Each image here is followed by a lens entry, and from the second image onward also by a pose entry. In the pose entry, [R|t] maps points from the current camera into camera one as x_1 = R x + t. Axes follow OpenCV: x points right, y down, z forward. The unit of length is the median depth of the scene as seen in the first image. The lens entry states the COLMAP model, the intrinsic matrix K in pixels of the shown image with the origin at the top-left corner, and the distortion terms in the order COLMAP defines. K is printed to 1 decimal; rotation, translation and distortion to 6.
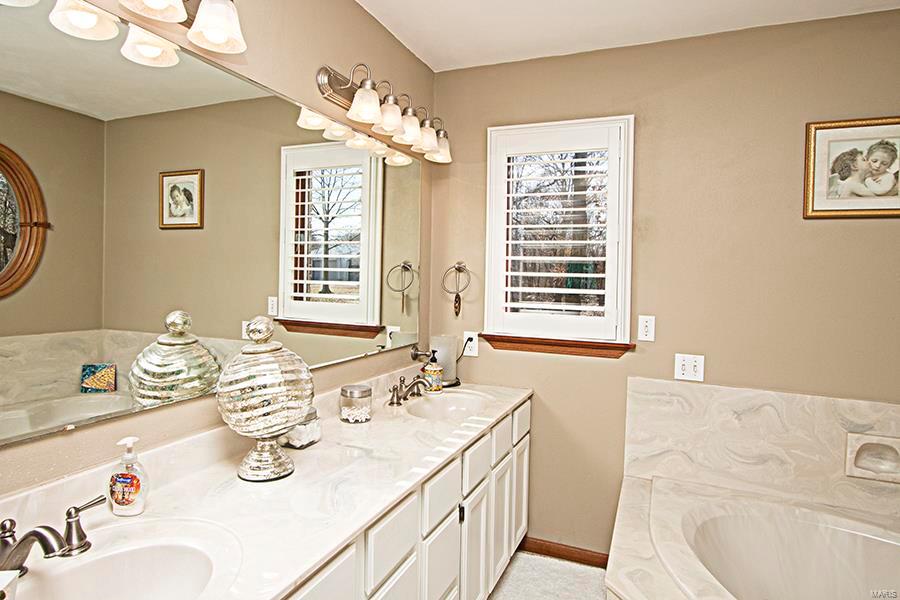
lens RADIAL K [[530.7, 0, 449.3], [0, 530.7, 289.4], [0, 0, 1]] dist [-0.016041, 0.000407]
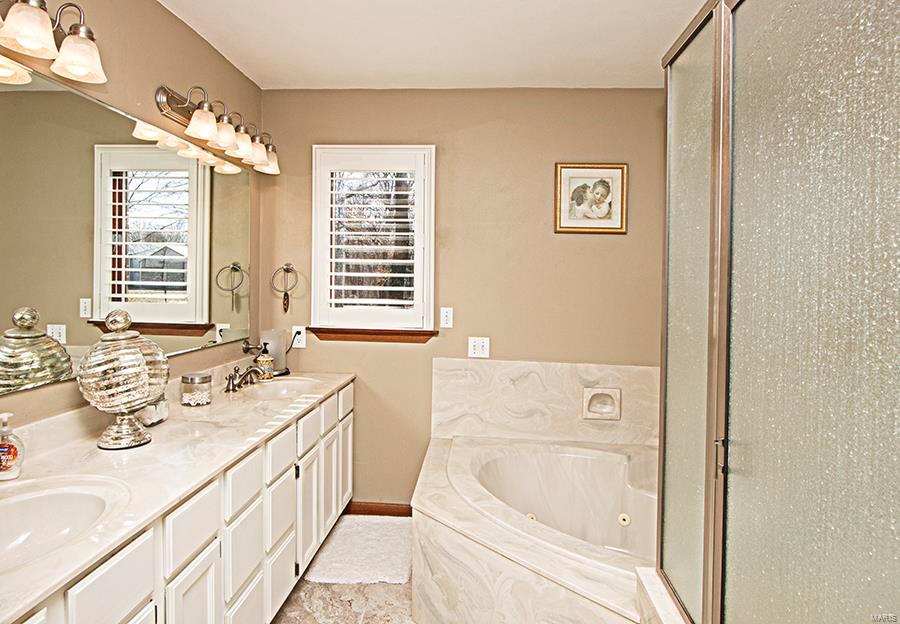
lens RADIAL K [[552.0, 0, 460.9], [0, 552.0, 289.7], [0, 0, 1]] dist [-0.005467, -0.000937]
pose [[0.941356, -0.010472, 0.337253, -0.036898], [0.012344, 0.999918, -0.003408, 0.014360], [-0.337190, 0.007371, 0.941408, -0.263288]]
